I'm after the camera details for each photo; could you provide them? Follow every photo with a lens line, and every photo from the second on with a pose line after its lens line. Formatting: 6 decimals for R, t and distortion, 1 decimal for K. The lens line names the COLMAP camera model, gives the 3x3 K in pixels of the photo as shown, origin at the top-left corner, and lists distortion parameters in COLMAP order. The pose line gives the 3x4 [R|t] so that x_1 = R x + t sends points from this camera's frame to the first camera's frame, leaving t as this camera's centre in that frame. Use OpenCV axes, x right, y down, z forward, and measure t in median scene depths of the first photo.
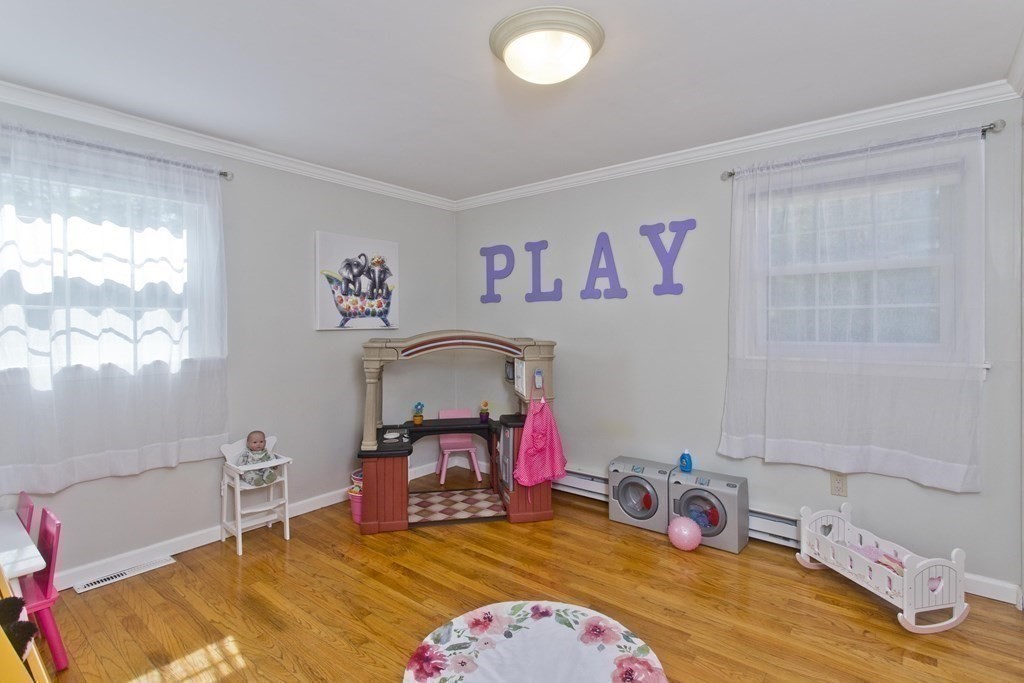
lens RADIAL K [[497.2, 0, 510.5], [0, 497.2, 334.0], [0, 0, 1]] dist [0.006325, -0.000662]
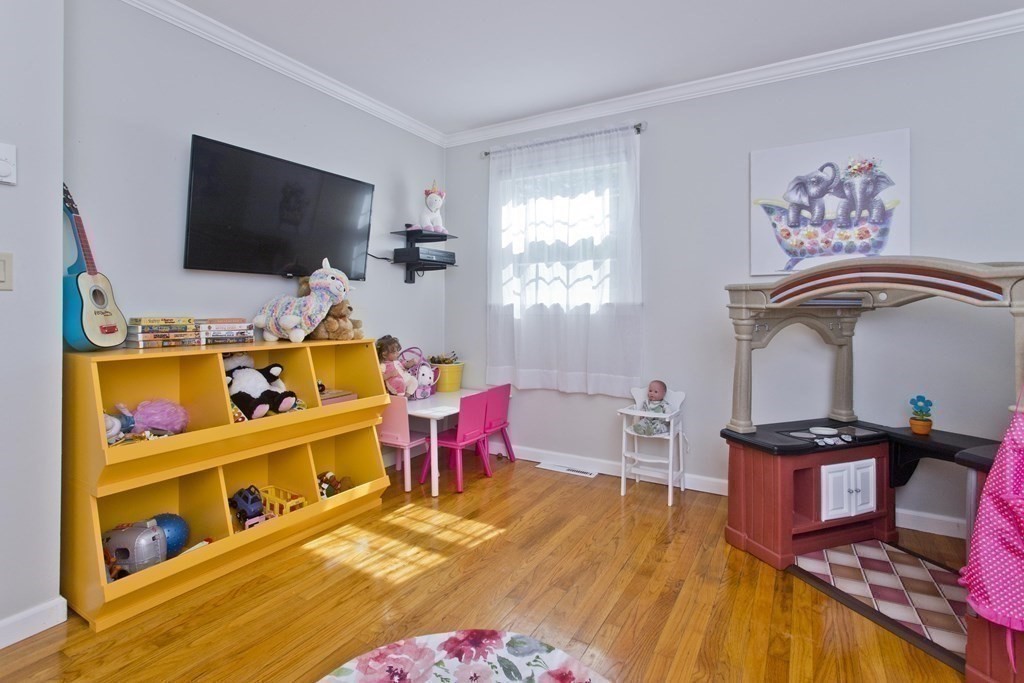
lens RADIAL K [[497.2, 0, 503.5], [0, 497.2, 310.9], [0, 0, 1]] dist [0.006325, -0.000662]
pose [[0.144247, 0.008922, -0.989501, 0.340861], [-0.025353, 0.999664, 0.005318, 0.053713], [0.989217, 0.024320, 0.144425, 0.482297]]
